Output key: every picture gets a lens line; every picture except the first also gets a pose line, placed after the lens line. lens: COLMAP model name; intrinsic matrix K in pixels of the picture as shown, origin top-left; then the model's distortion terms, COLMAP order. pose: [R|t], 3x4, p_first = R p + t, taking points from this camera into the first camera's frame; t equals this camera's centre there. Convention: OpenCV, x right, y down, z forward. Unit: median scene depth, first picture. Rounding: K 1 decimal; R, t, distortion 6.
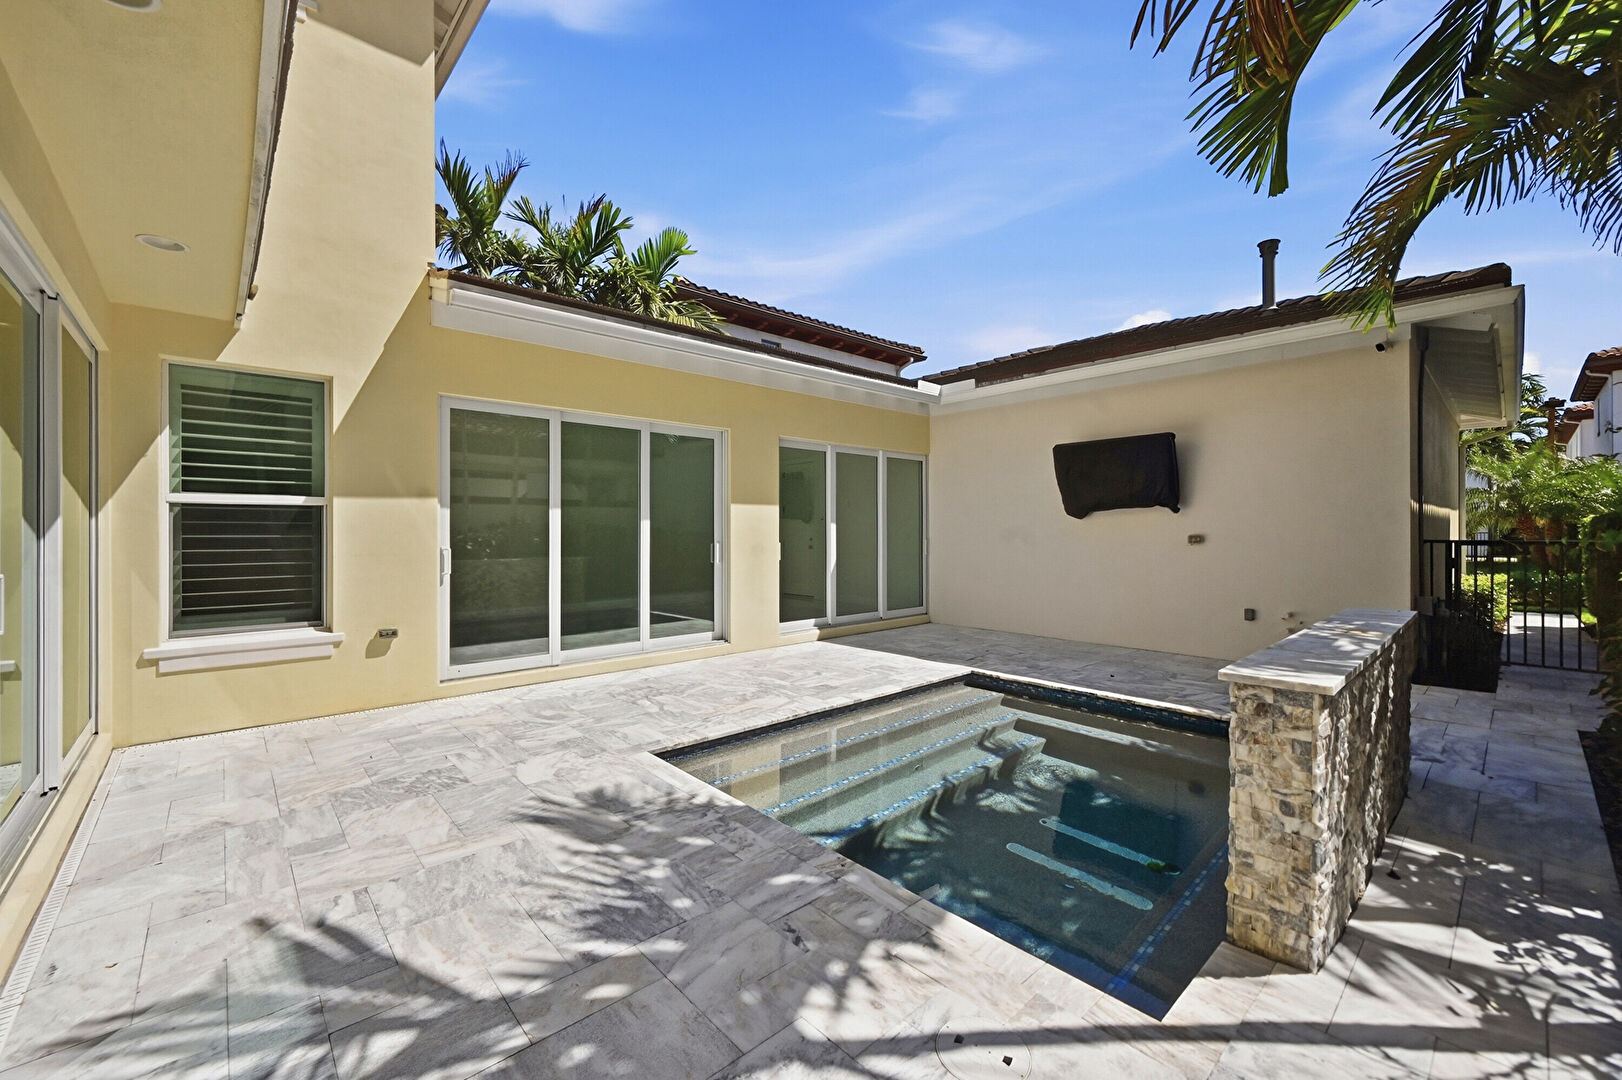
lens RADIAL K [[627.2, 0, 808.8], [0, 627.2, 530.6], [0, 0, 1]] dist [0.001727, -0.003942]
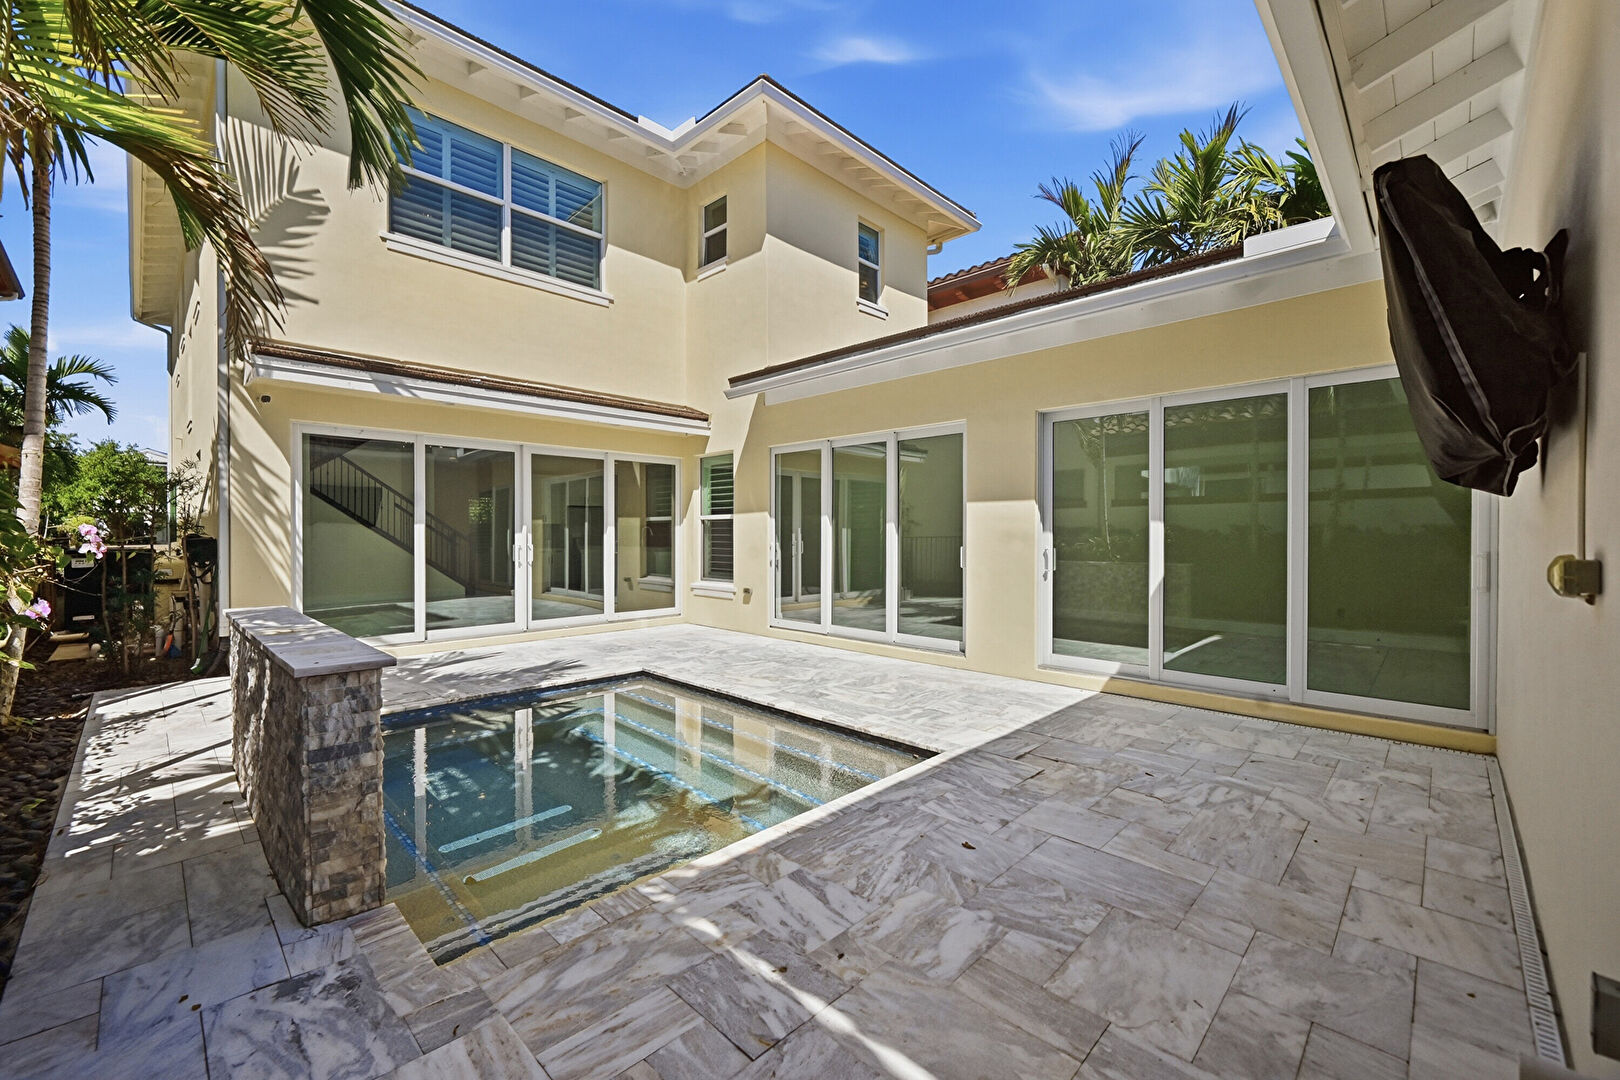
lens RADIAL K [[645.0, 0, 793.1], [0, 645.0, 537.8], [0, 0, 1]] dist [-0.001050, -0.000468]
pose [[0.067796, 0.009909, -0.997650, 1.269157], [-0.001569, 0.999950, 0.009825, -0.002698], [0.997698, 0.000899, 0.067809, 1.126823]]
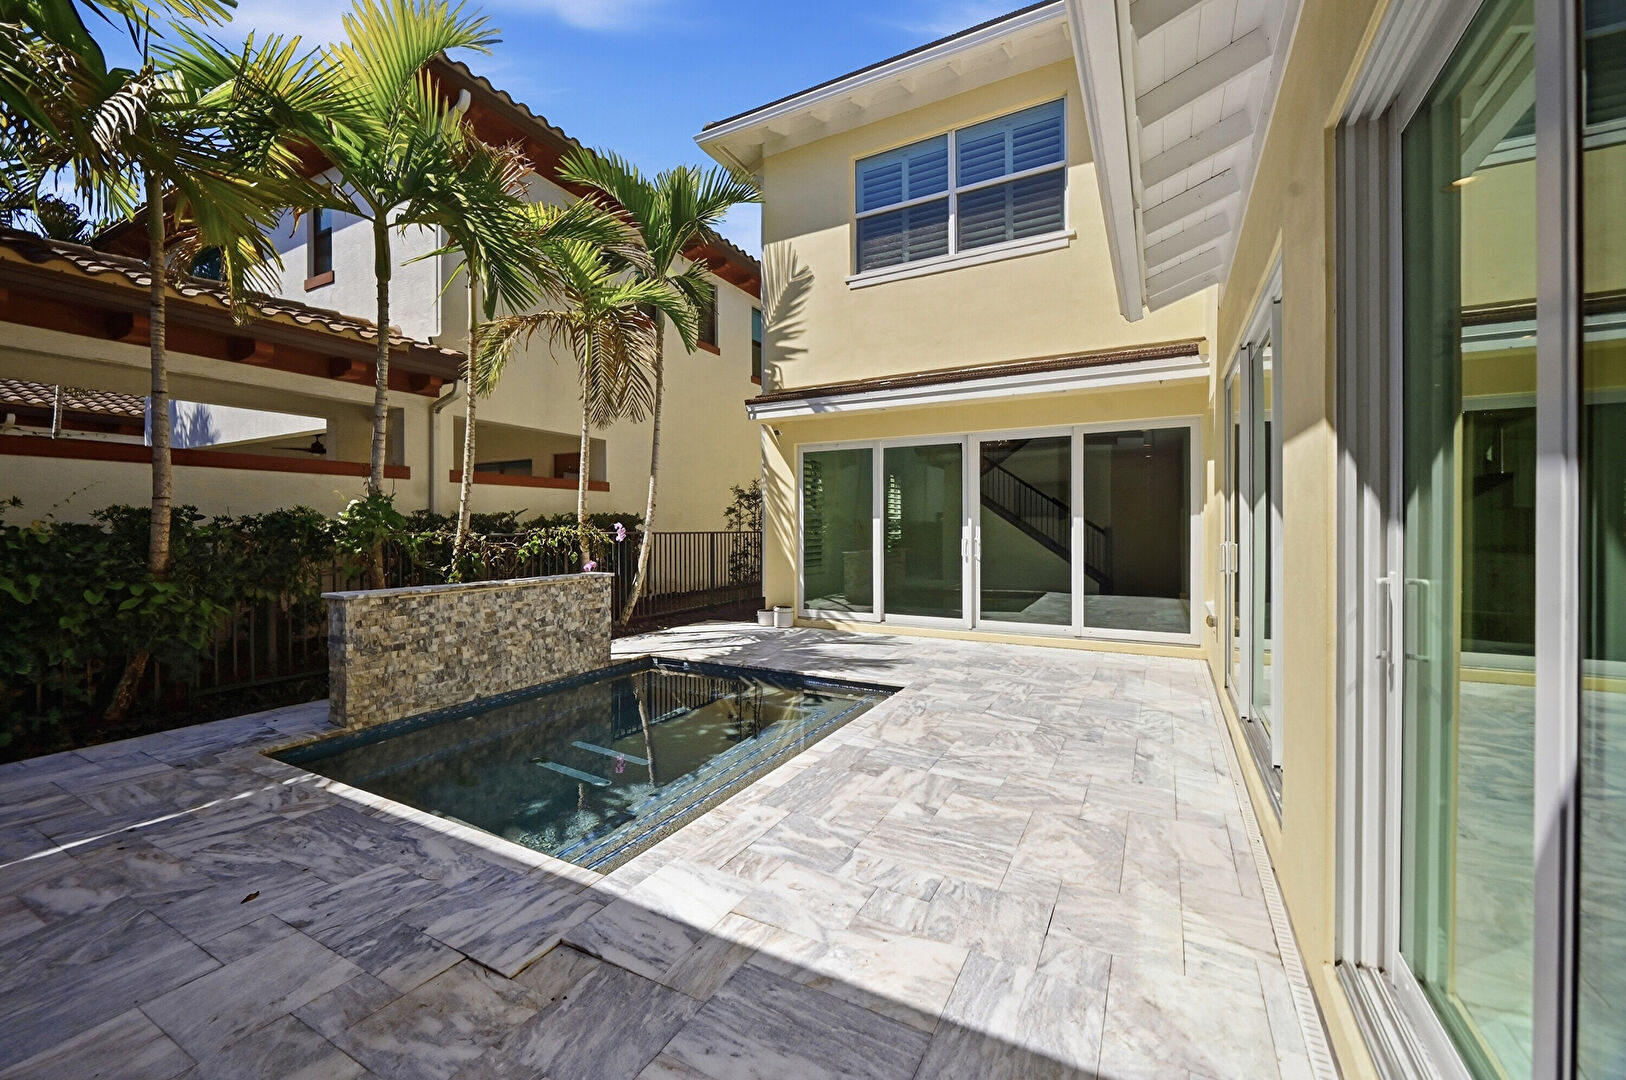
lens RADIAL K [[664.2, 0, 808.6], [0, 664.2, 522.7], [0, 0, 1]] dist [-0.000476, -0.000396]
pose [[-0.935807, -0.003343, -0.352497, 0.408366], [-0.001235, 0.999980, -0.006206, 0.003814], [0.352511, -0.005372, -0.935792, 2.019823]]
